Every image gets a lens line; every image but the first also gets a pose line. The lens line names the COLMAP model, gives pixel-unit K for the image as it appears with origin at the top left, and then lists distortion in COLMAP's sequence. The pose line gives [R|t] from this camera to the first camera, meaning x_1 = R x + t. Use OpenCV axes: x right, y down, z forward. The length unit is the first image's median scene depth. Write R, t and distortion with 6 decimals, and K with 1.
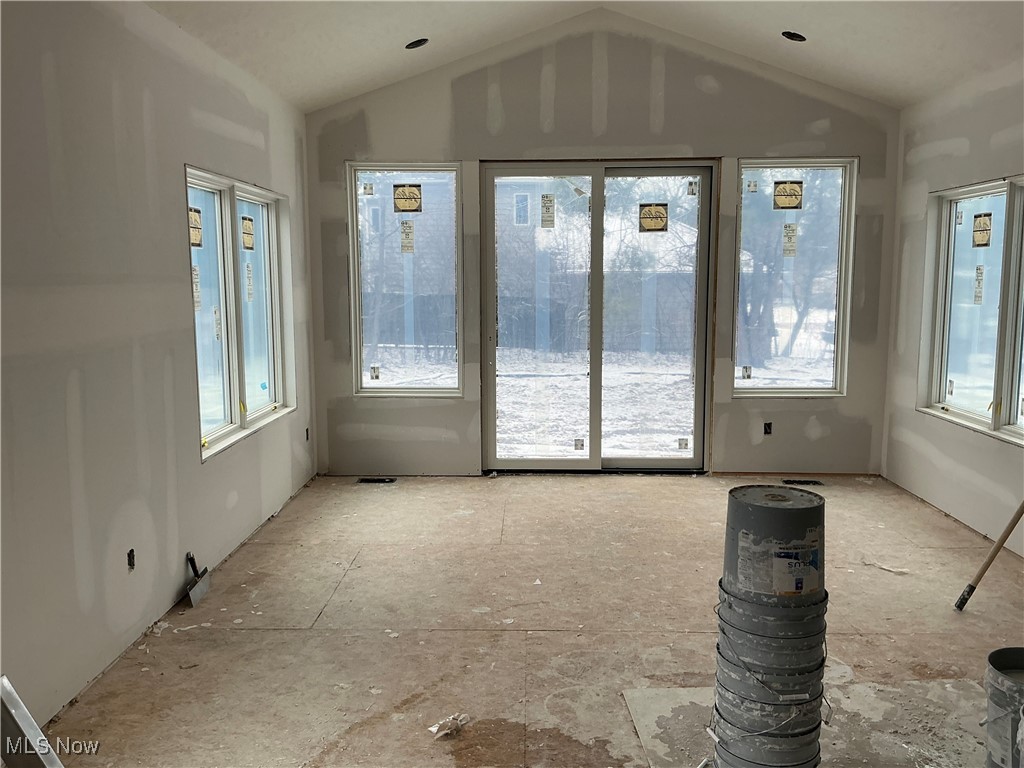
lens RADIAL K [[847.9, 0, 511.9], [0, 847.9, 383.3], [0, 0, 1]] dist [0.079506, -0.153829]
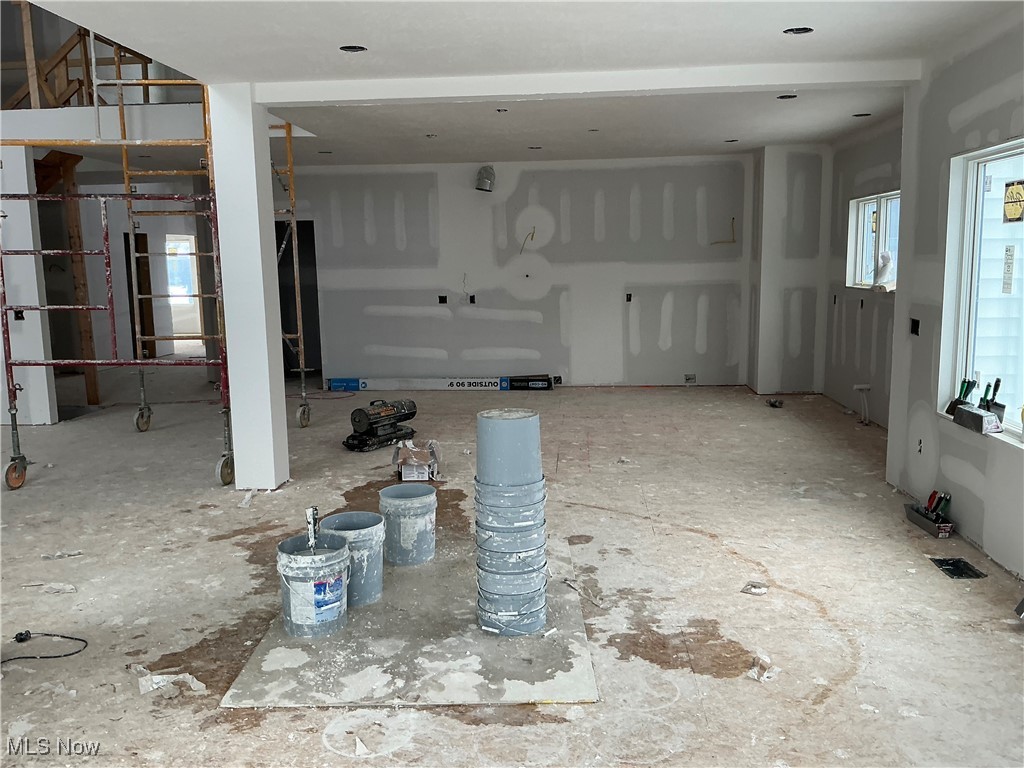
lens RADIAL K [[847.9, 0, 513.2], [0, 847.9, 383.6], [0, 0, 1]] dist [0.079506, -0.153829]
pose [[-0.998198, 0.011547, 0.058884, 0.171741], [0.026948, 0.963050, 0.267969, -0.245026], [-0.053614, 0.269073, -0.961626, 1.907601]]
